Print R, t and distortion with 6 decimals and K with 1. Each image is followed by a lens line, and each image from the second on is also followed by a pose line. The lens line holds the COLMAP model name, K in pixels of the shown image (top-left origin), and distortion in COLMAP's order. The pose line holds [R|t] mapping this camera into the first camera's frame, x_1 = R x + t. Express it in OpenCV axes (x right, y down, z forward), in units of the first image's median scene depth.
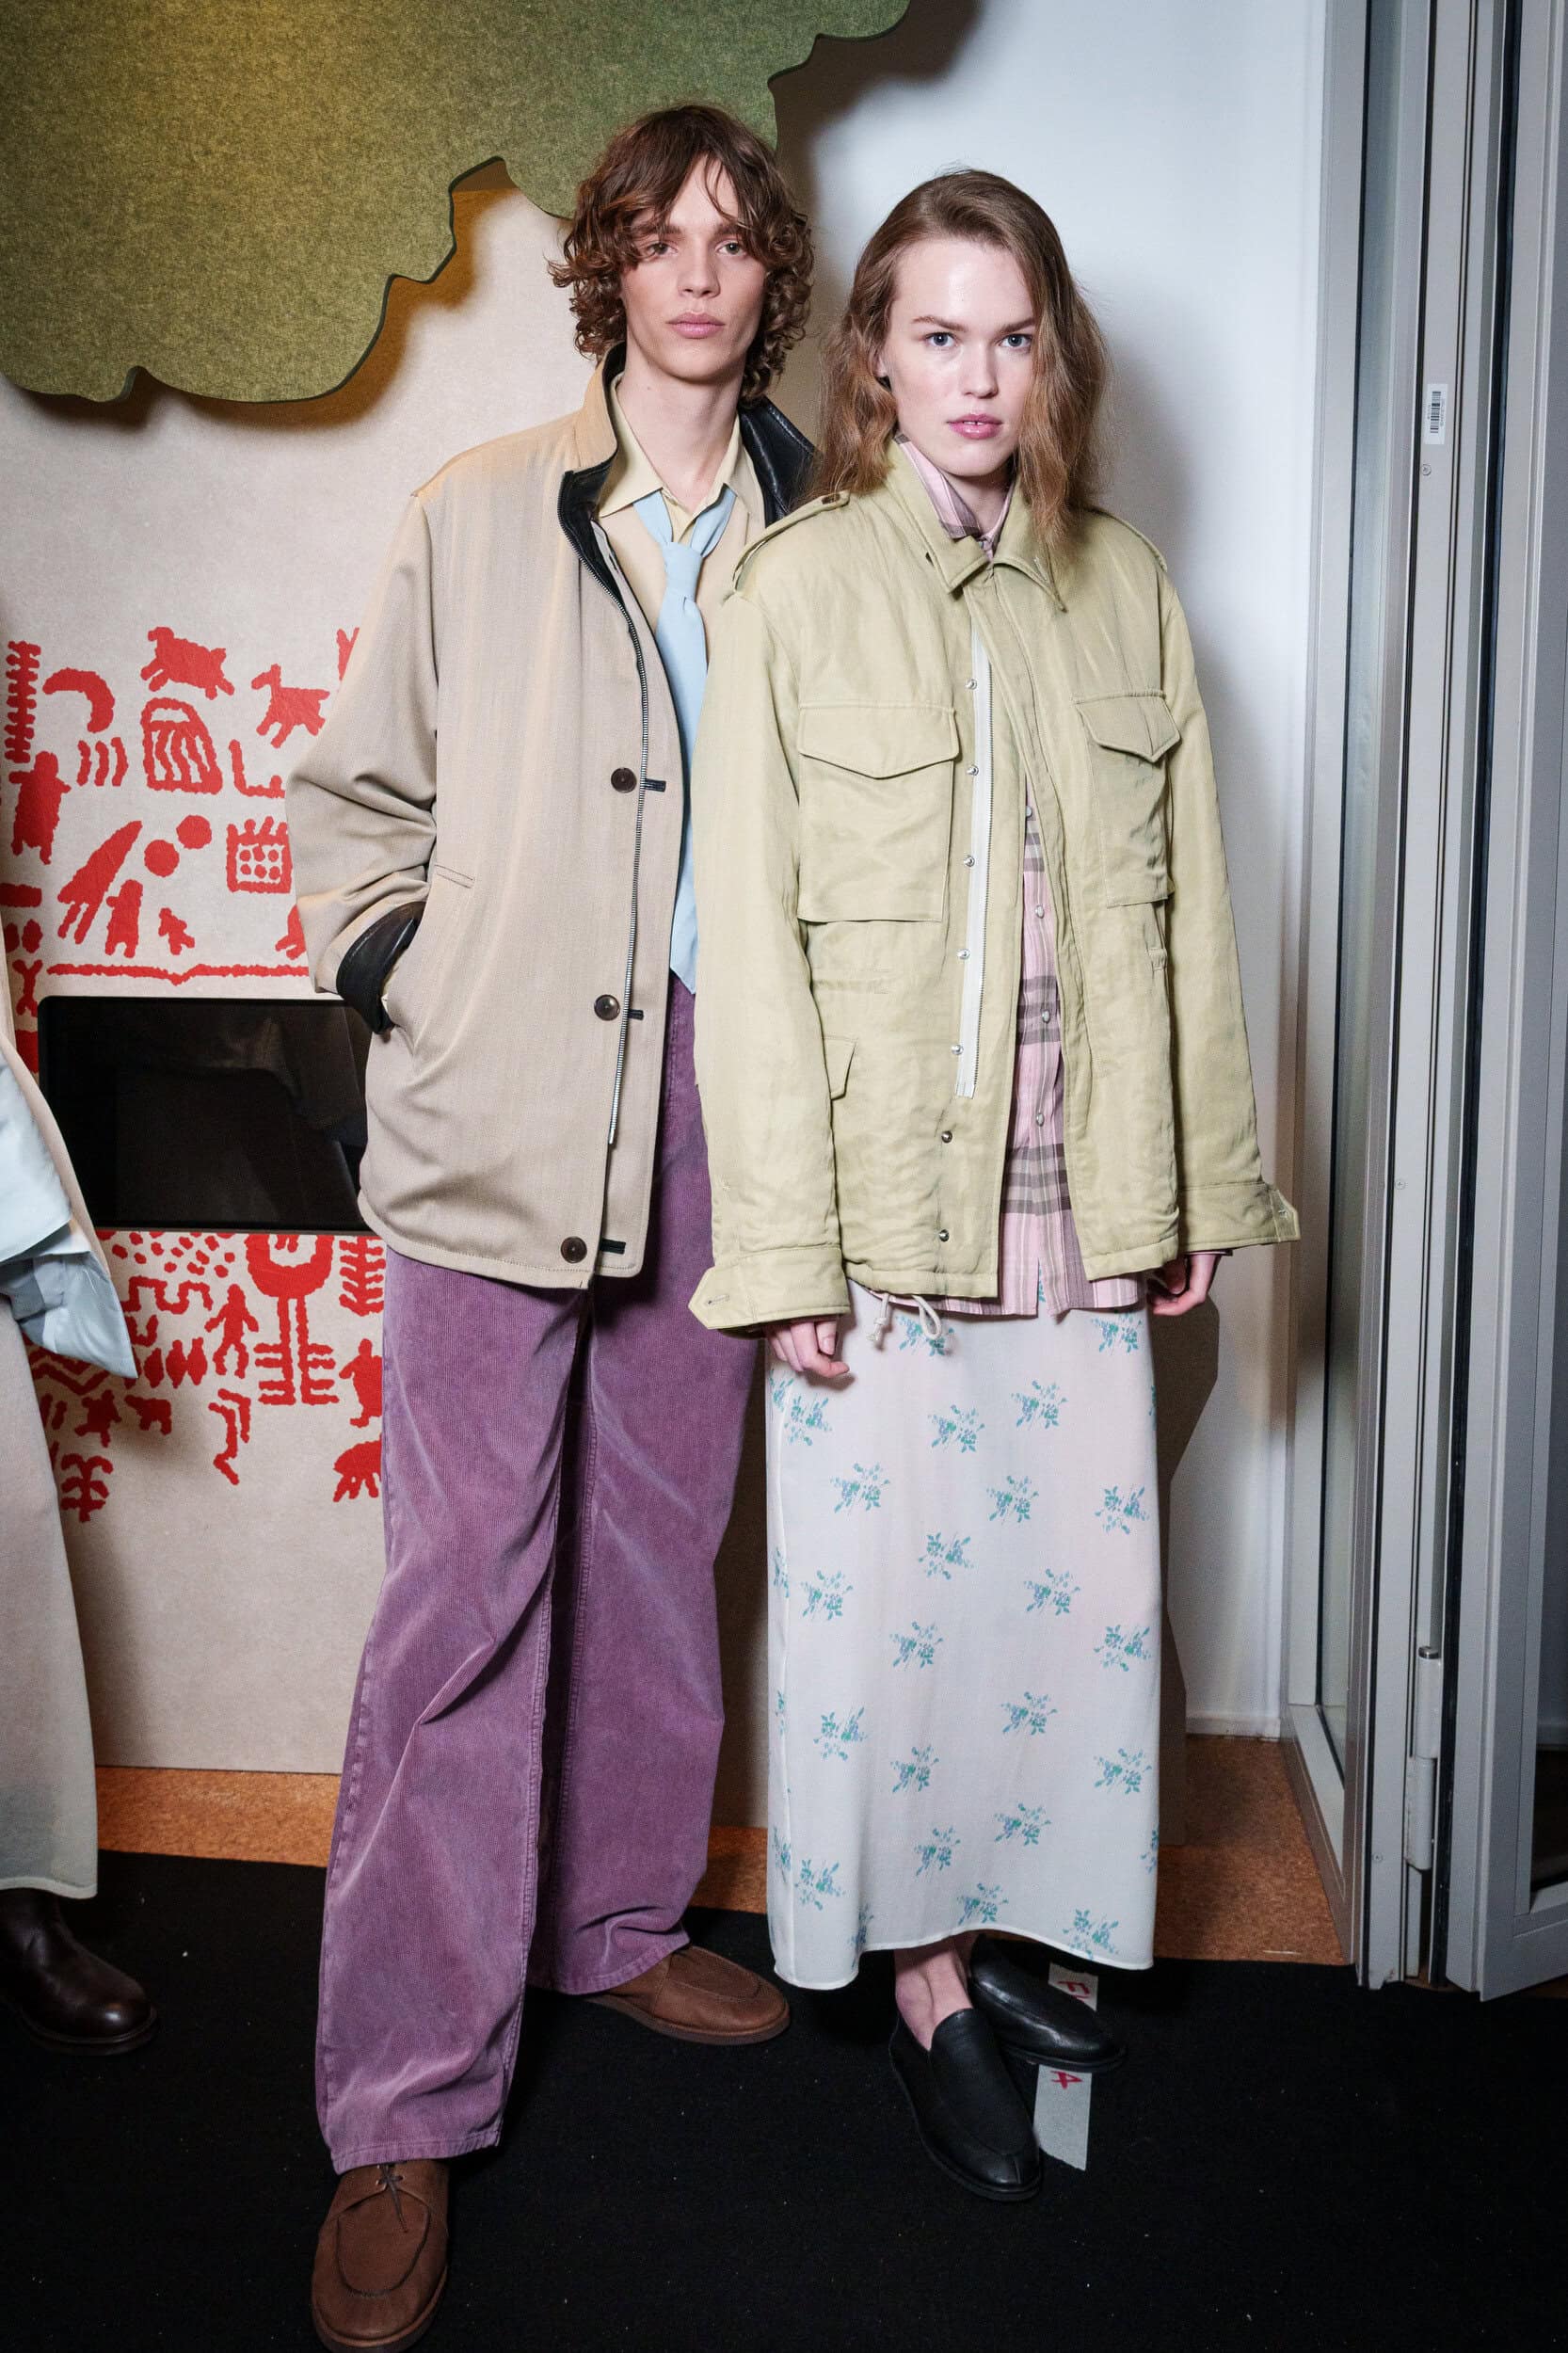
lens RADIAL K [[2038.7, 0, 784.0], [0, 2038.7, 1176.5], [0, 0, 1]] dist [-0.023223, 0.002186]
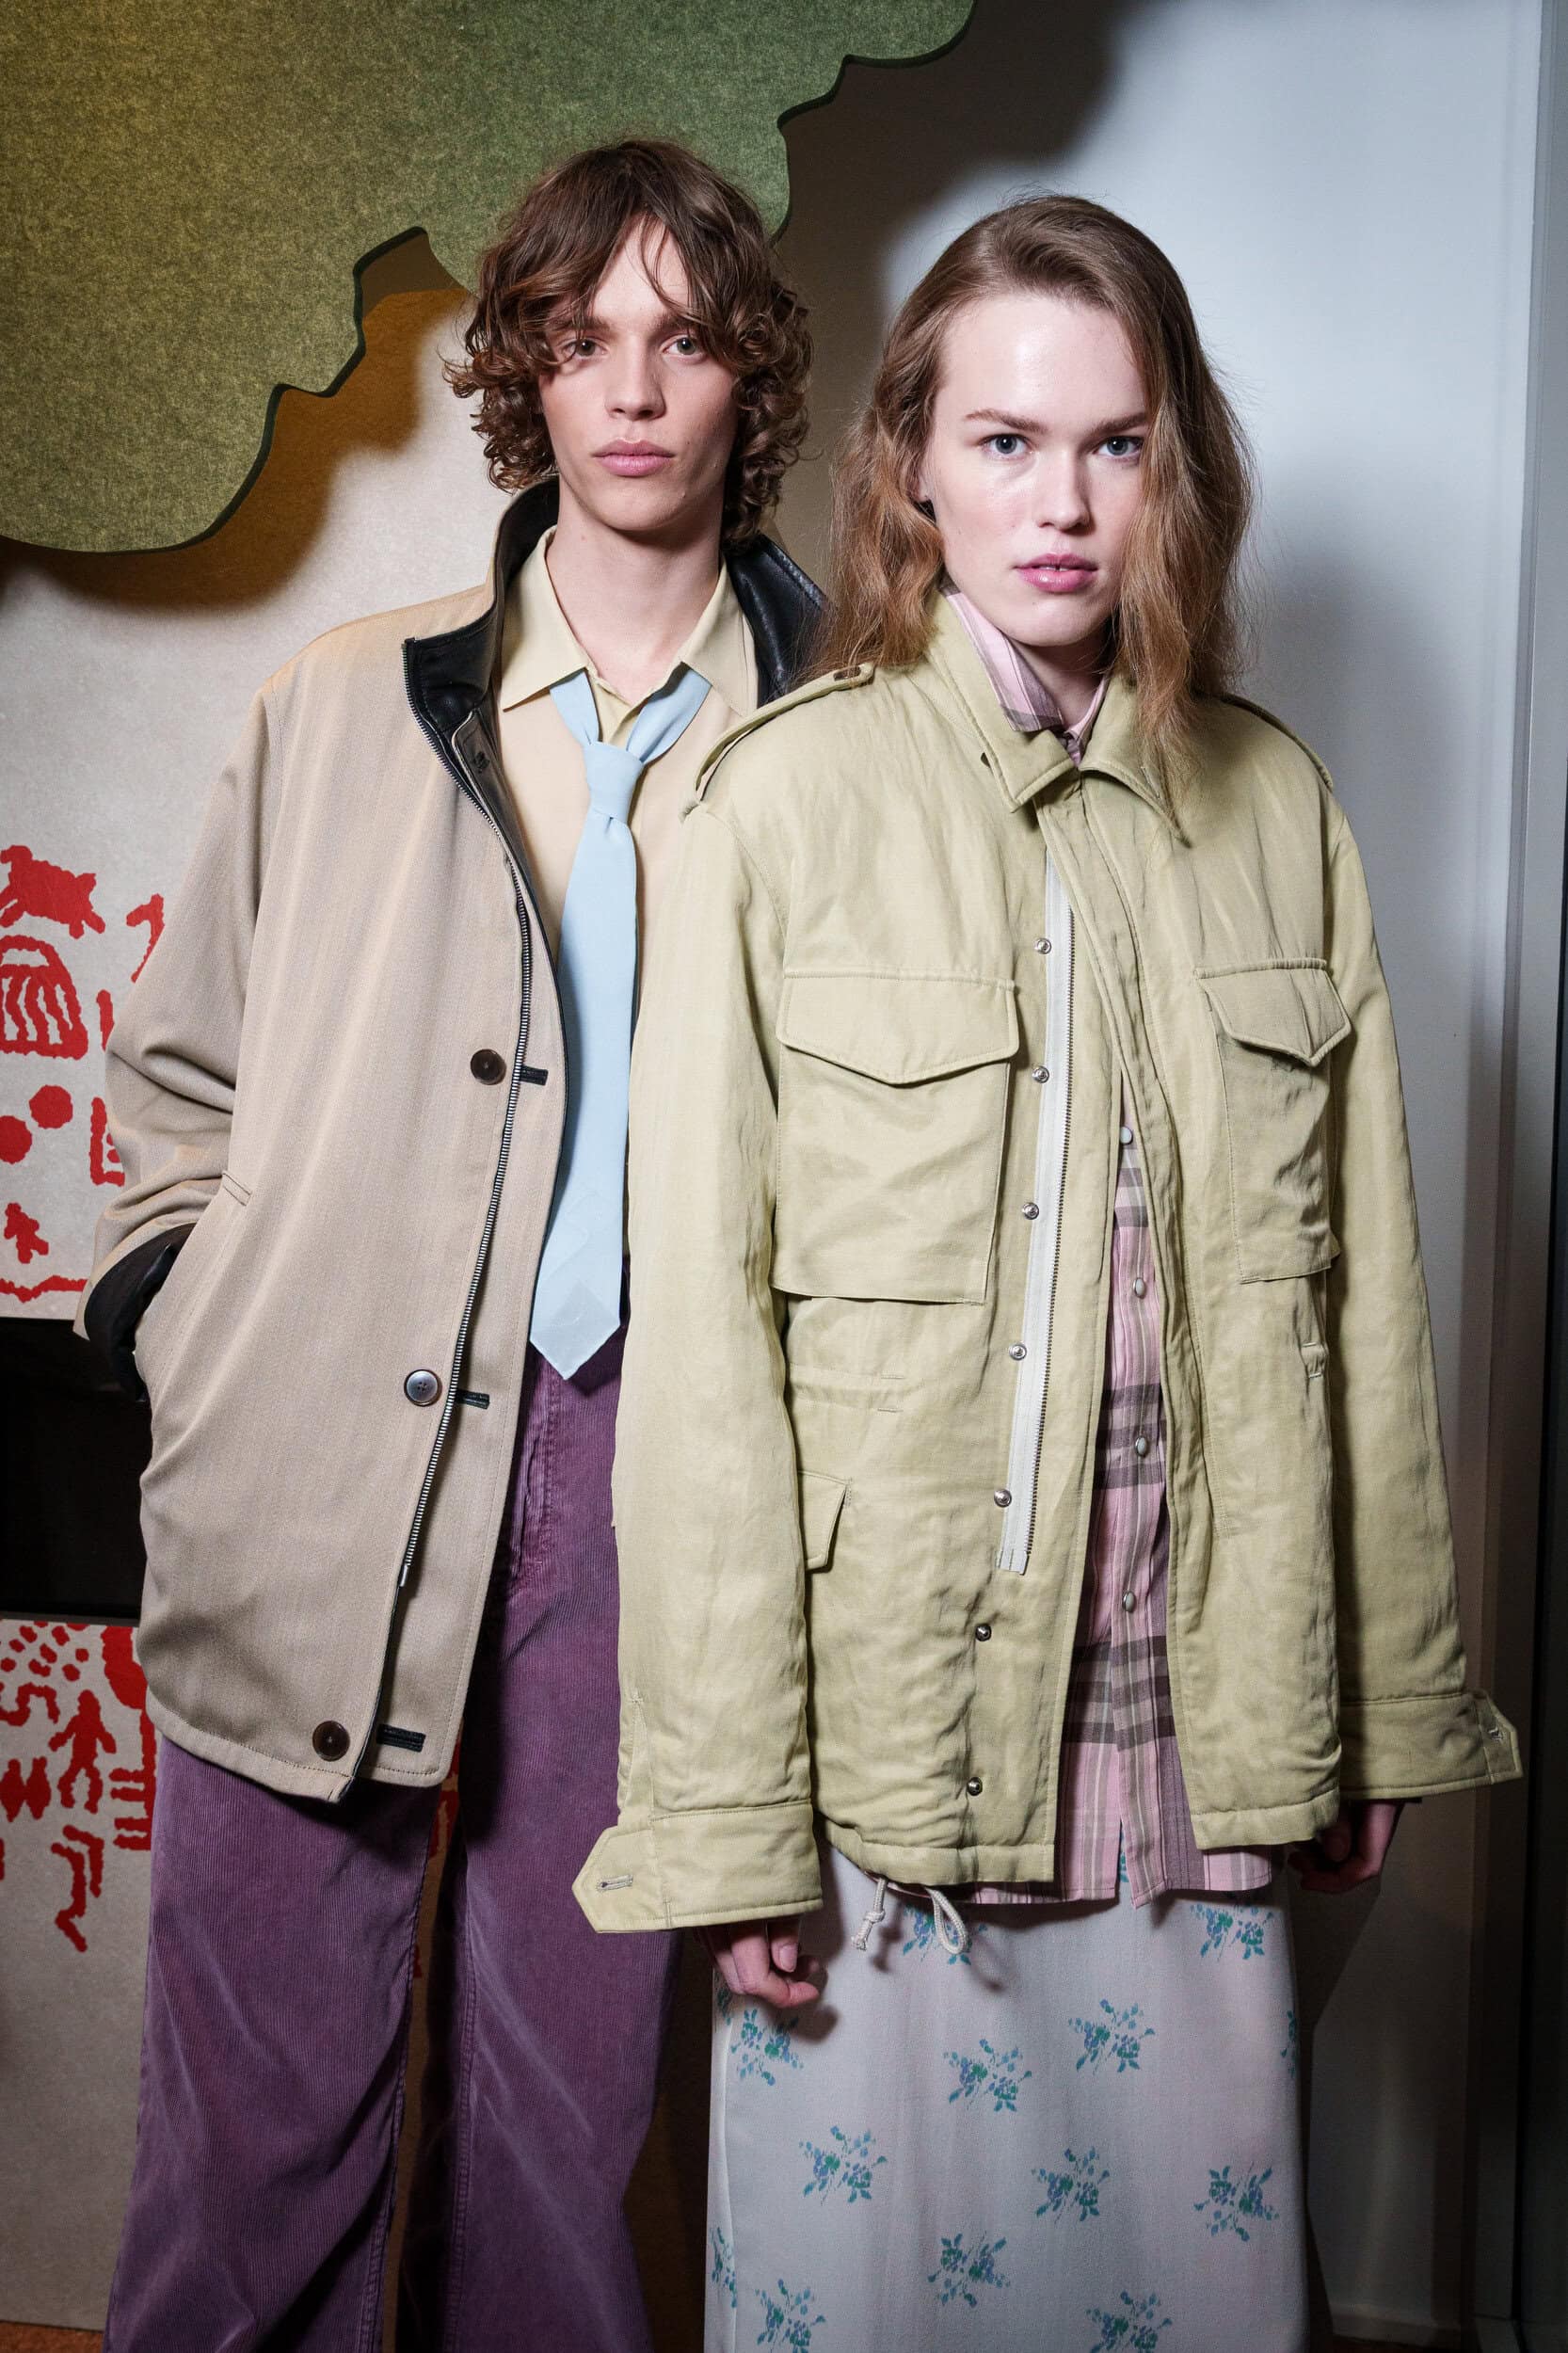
lens RADIAL K [[2141.8, 0, 735.5], [0, 2141.8, 1270.3], [0, 0, 1]] dist [-0.051087, 0.026979]
pose [[0.997233, 0.031064, -0.067542, 0.041869], [-0.036150, 0.996495, -0.075434, -0.078071], [0.064962, 0.077667, 0.994861, 0.299134]]
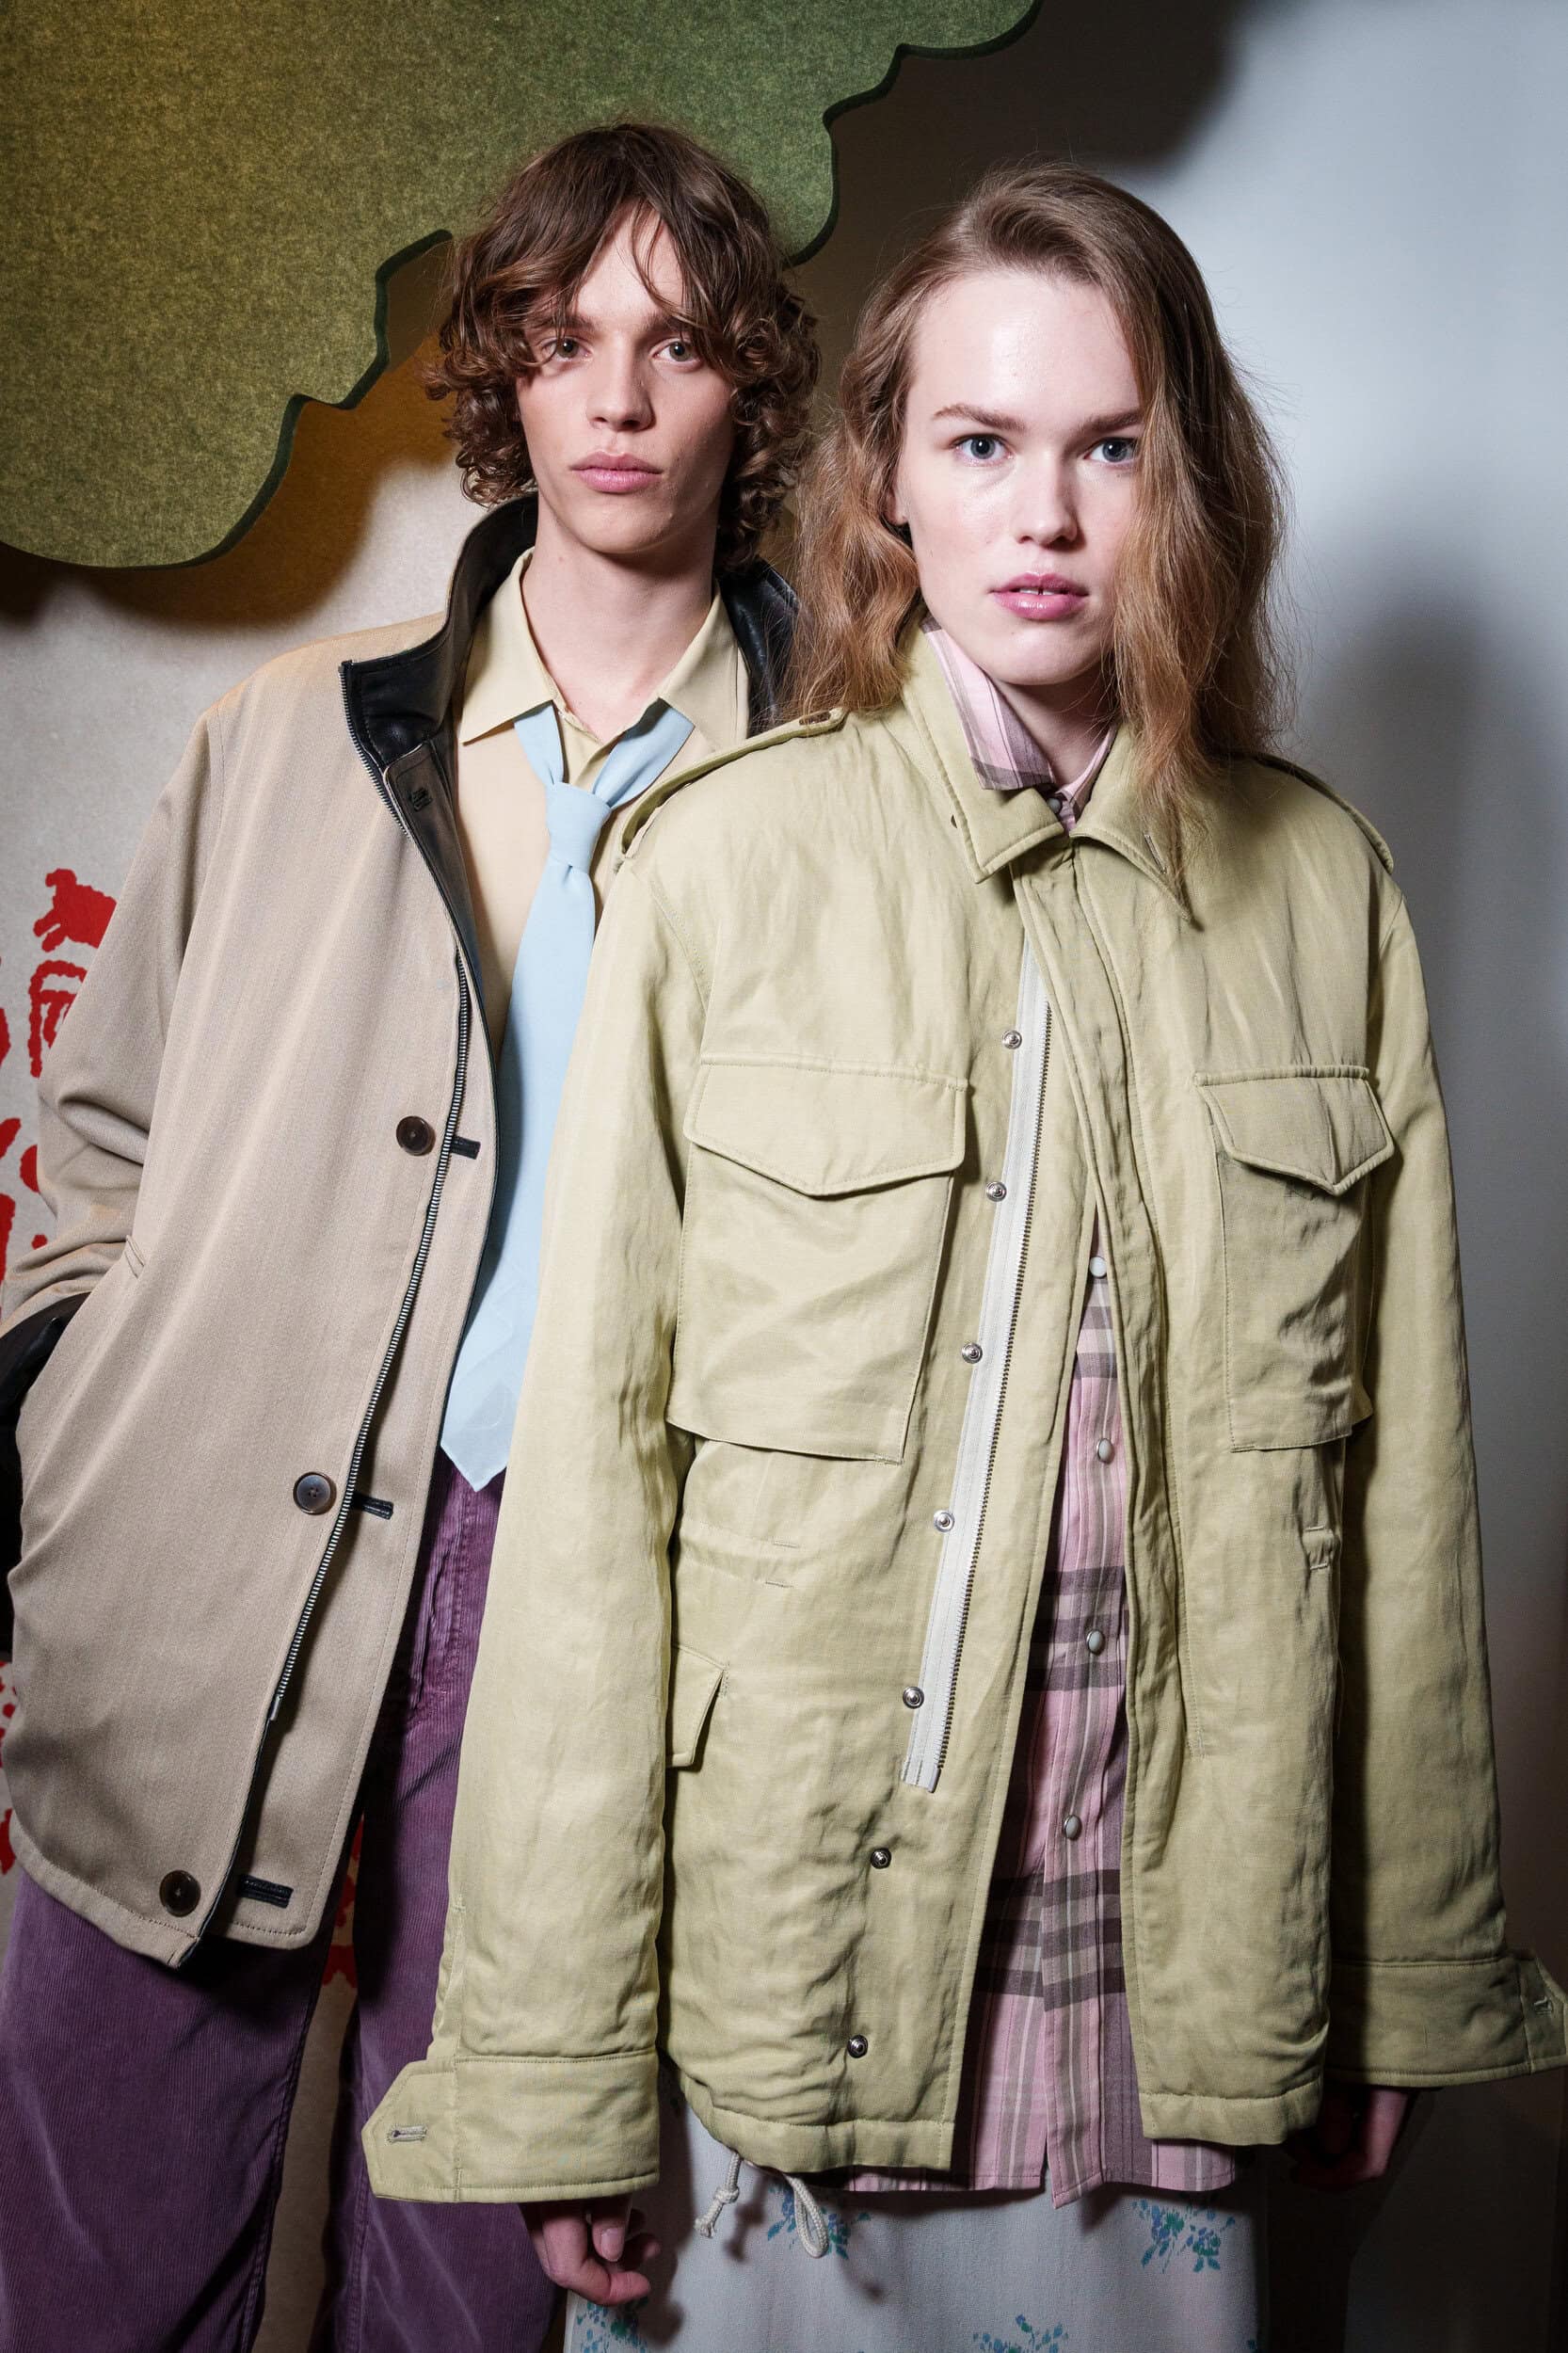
lens RADIAL K [[2038.7, 0, 784.0], [0, 2038.7, 1176.5], [0, 0, 1]] dist [-0.023223, 0.002186]
pose [[0.982537, 0.081233, -0.167396, 0.126252], [-0.102498, 0.987151, -0.122581, -0.125704], [0.155288, 0.137598, 0.978239, 0.431087]]
